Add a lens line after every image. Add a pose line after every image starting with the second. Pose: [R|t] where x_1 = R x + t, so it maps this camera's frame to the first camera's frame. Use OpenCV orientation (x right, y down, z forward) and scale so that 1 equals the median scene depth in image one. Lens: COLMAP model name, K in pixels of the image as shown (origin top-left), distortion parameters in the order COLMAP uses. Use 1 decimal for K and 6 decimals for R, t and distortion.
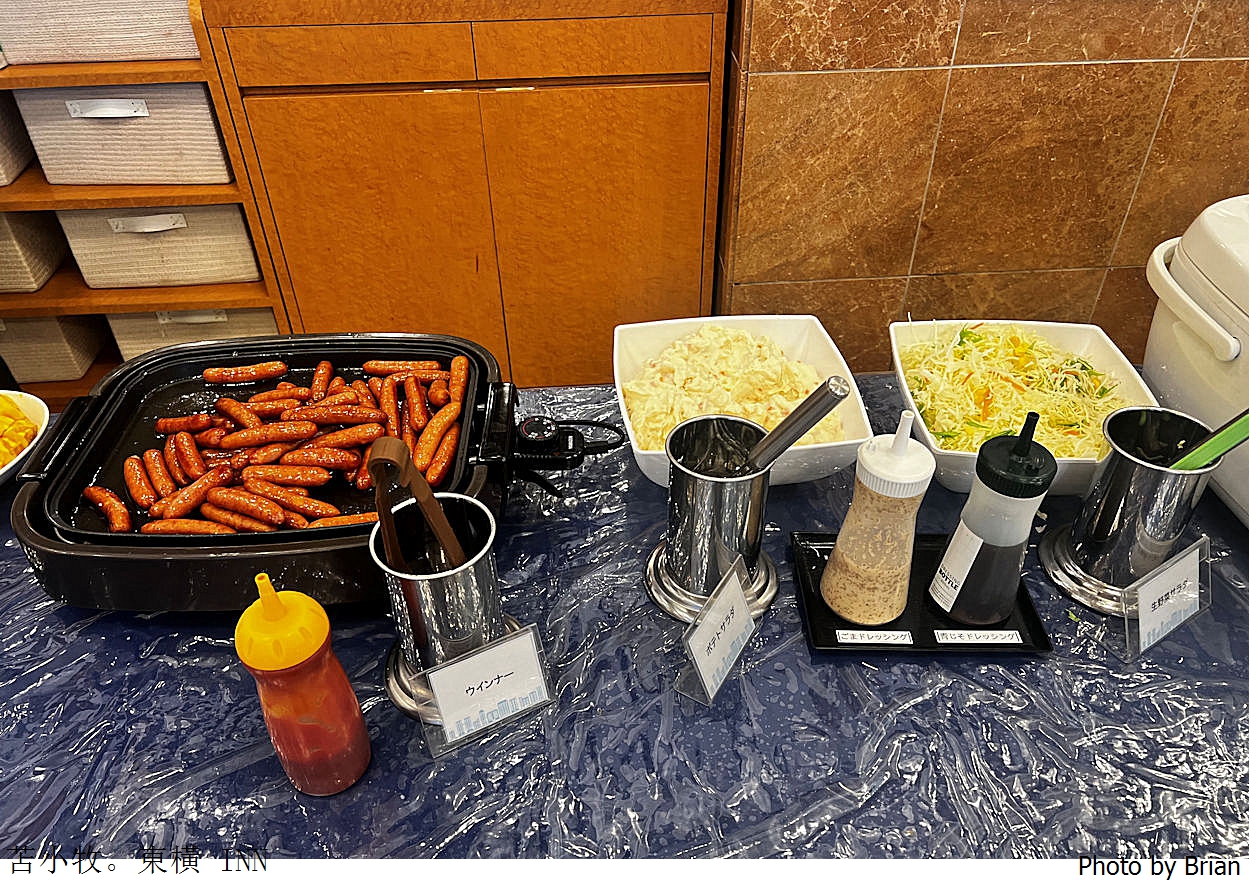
lens RADIAL K [[953.3, 0, 618.3], [0, 953.3, 444.0], [0, 0, 1]] dist [0.038794, -0.049054]
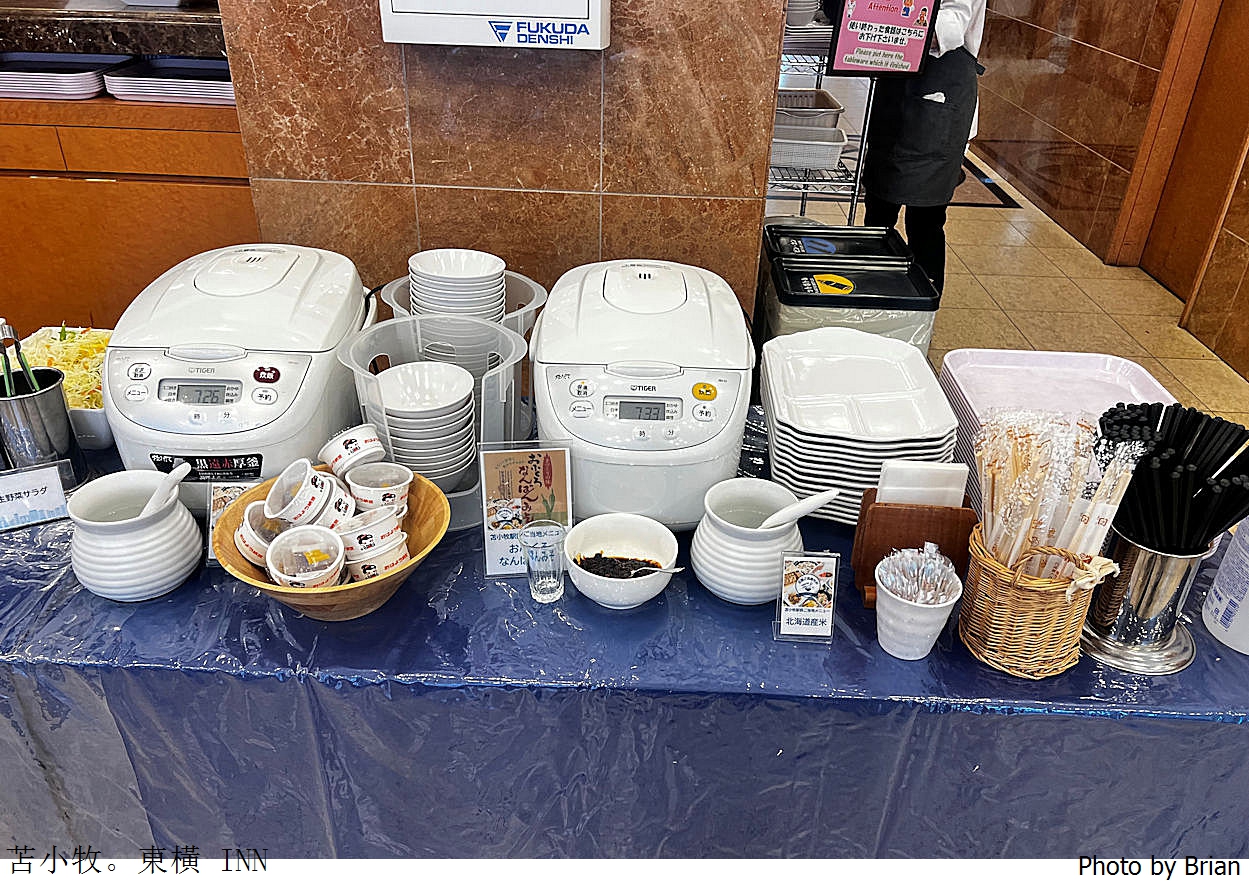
lens RADIAL K [[953.3, 0, 623.7], [0, 953.3, 454.0], [0, 0, 1]] dist [0.038794, -0.049054]
pose [[0.994682, 0.084635, -0.058698, 0.690915], [-0.091933, 0.986509, -0.135458, 0.092600], [0.046441, 0.140134, 0.989043, -0.165590]]
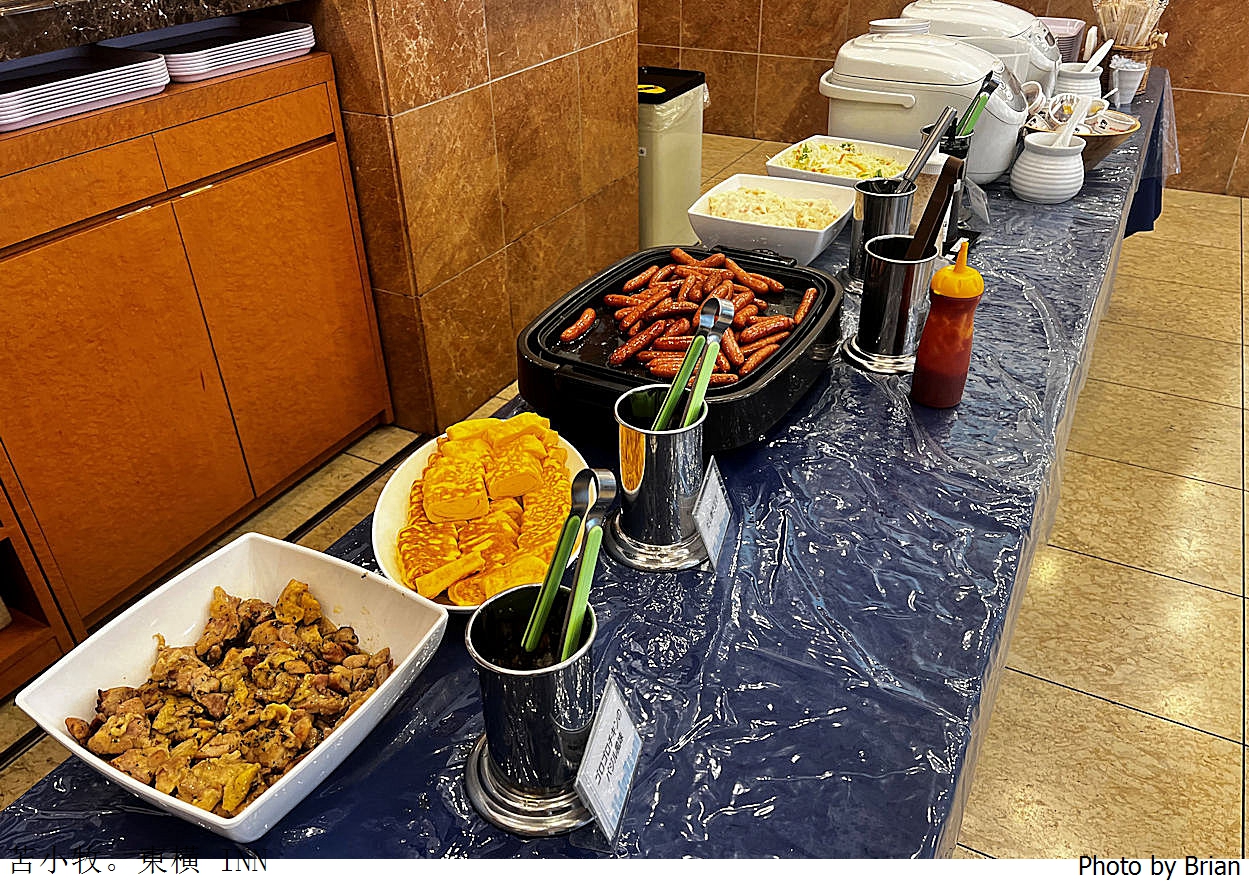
lens RADIAL K [[953.3, 0, 628.8], [0, 953.3, 443.6], [0, 0, 1]] dist [0.038794, -0.049054]
pose [[0.520969, -0.458512, 0.719971, -0.732949], [0.538641, 0.830921, 0.139411, -0.047612], [-0.662161, 0.315177, 0.679858, 0.101803]]
